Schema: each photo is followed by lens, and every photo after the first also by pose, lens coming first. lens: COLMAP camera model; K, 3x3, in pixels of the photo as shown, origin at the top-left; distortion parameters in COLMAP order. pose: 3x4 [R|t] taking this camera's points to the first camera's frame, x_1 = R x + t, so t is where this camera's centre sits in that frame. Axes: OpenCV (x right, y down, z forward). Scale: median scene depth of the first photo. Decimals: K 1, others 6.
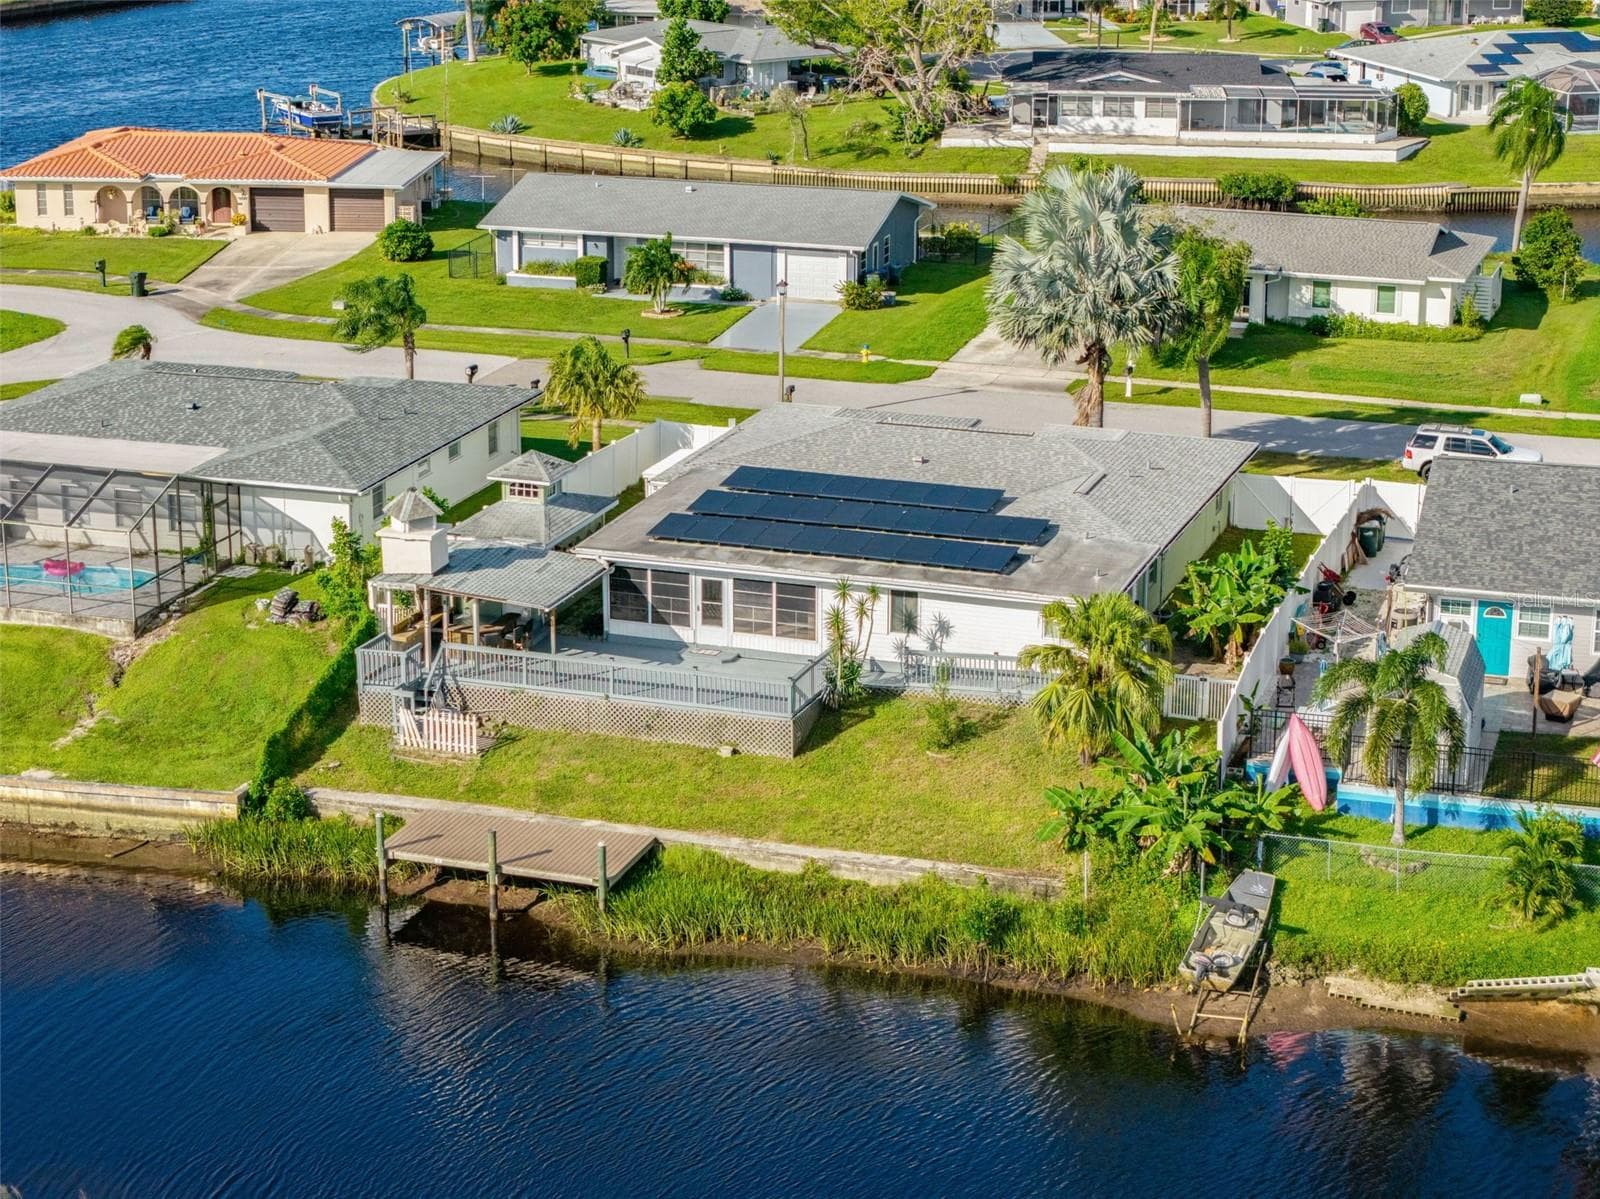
lens RADIAL K [[3261.0, 0, 800.0], [0, 3261.0, 599.5], [0, 0, 1]] dist [-0.254787, 1.432948]
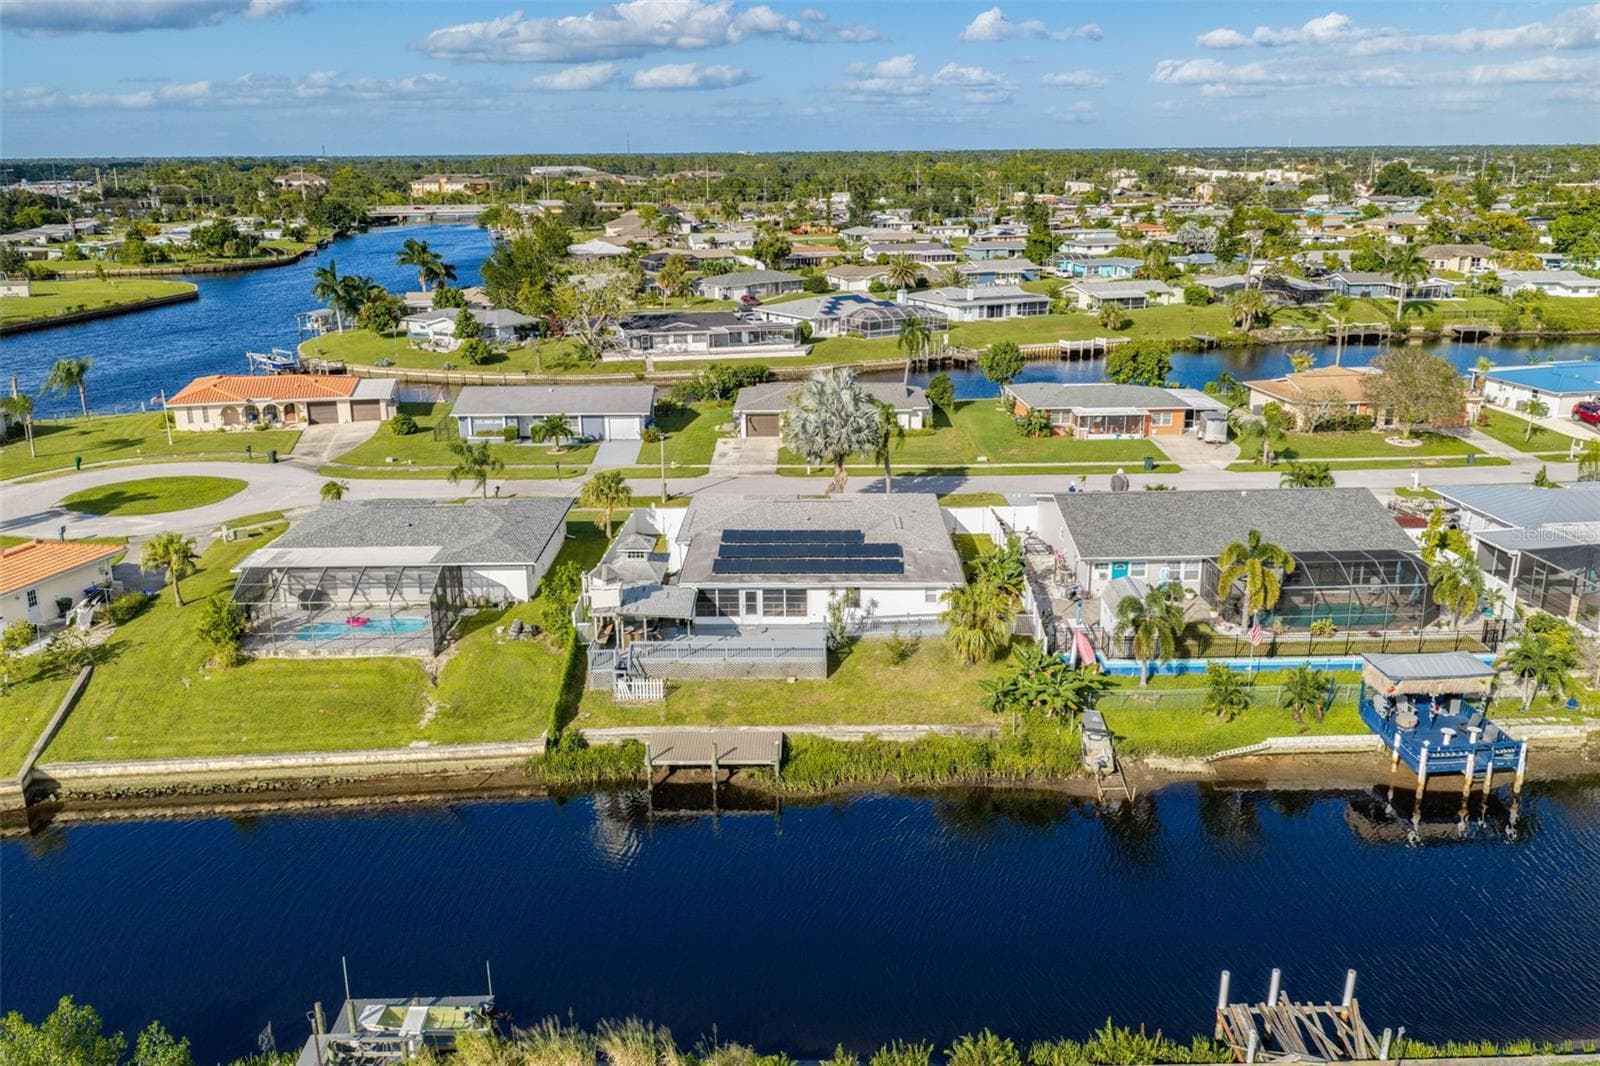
lens RADIAL K [[1332.1, 0, 800.0], [0, 1332.1, 533.0], [0, 0, 1]] dist [0.062619, -0.204889]
pose [[0.947099, -0.098967, 0.305302, -0.236269], [0.099669, 0.994931, 0.013329, -0.047972], [-0.305073, 0.017805, 0.952162, 0.216667]]
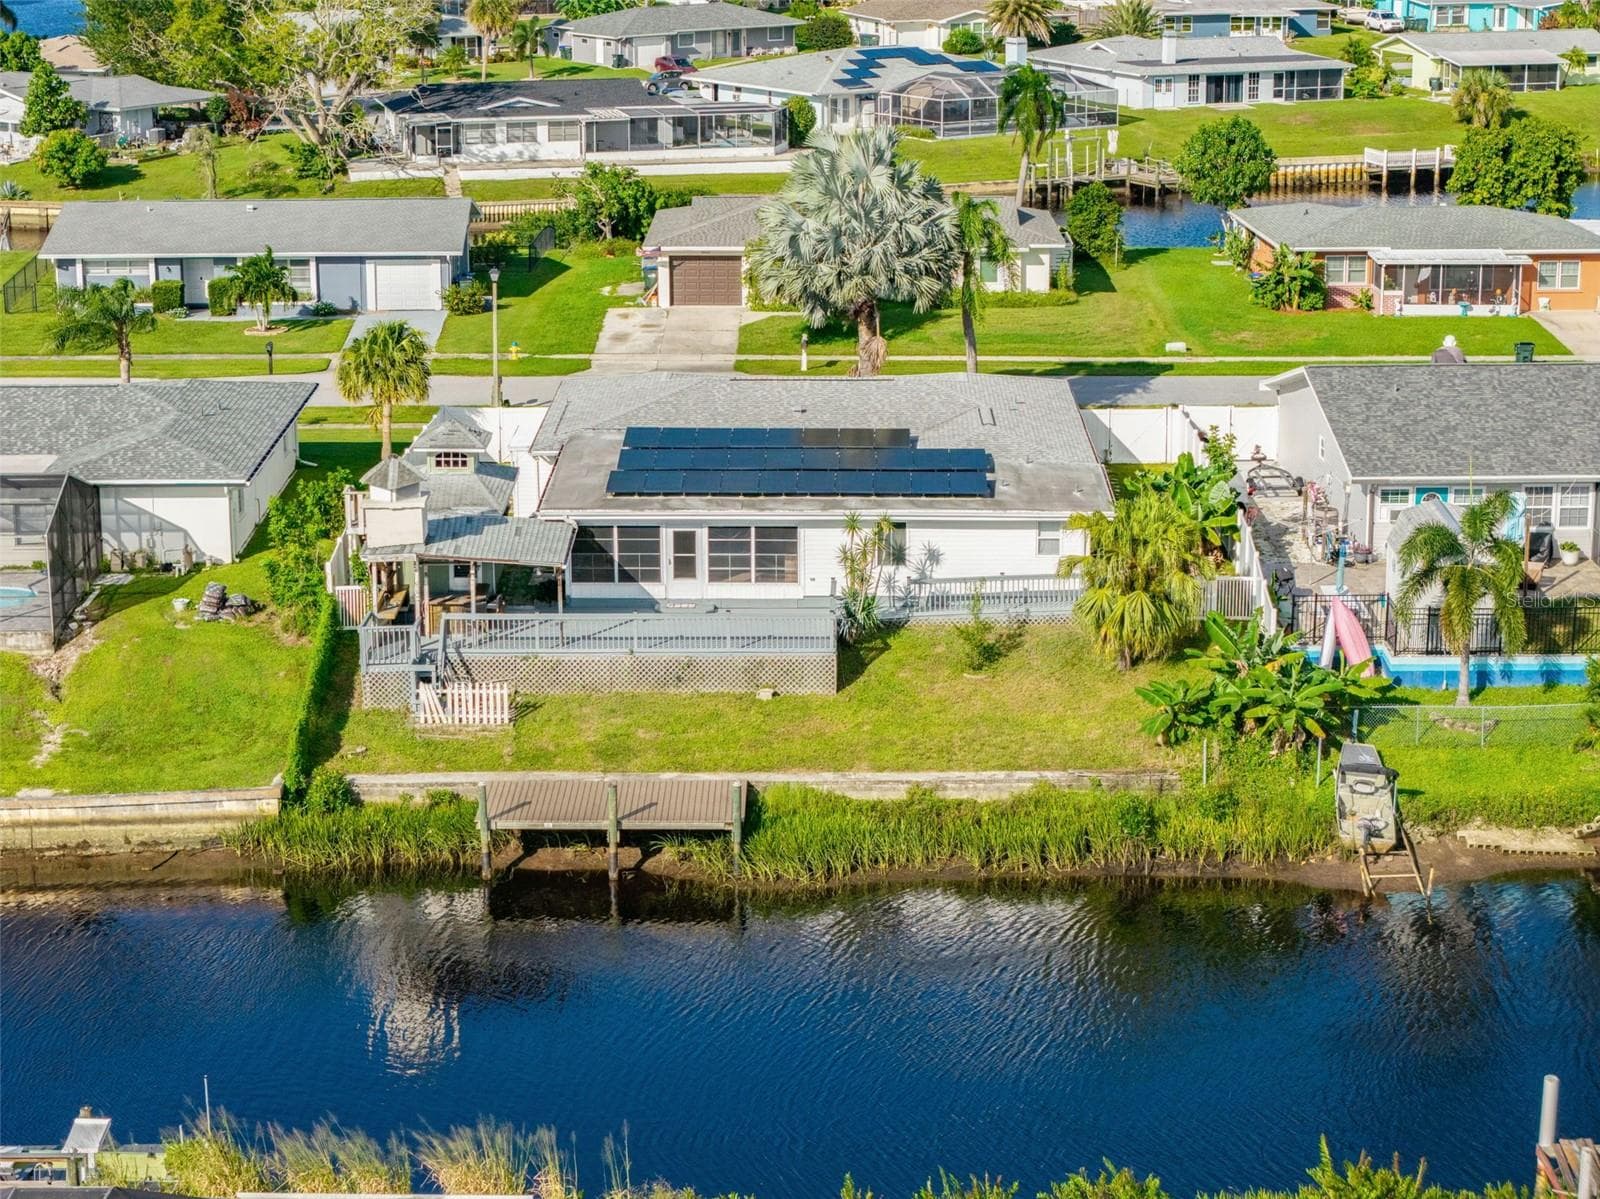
lens RADIAL K [[3261.0, 0, 800.0], [0, 3261.0, 599.5], [0, 0, 1]] dist [-0.254787, 1.432948]
pose [[0.946265, -0.084284, 0.312215, -0.293158], [0.094424, 0.995379, -0.017475, 0.033861], [-0.309299, 0.046017, 0.949851, 0.063899]]
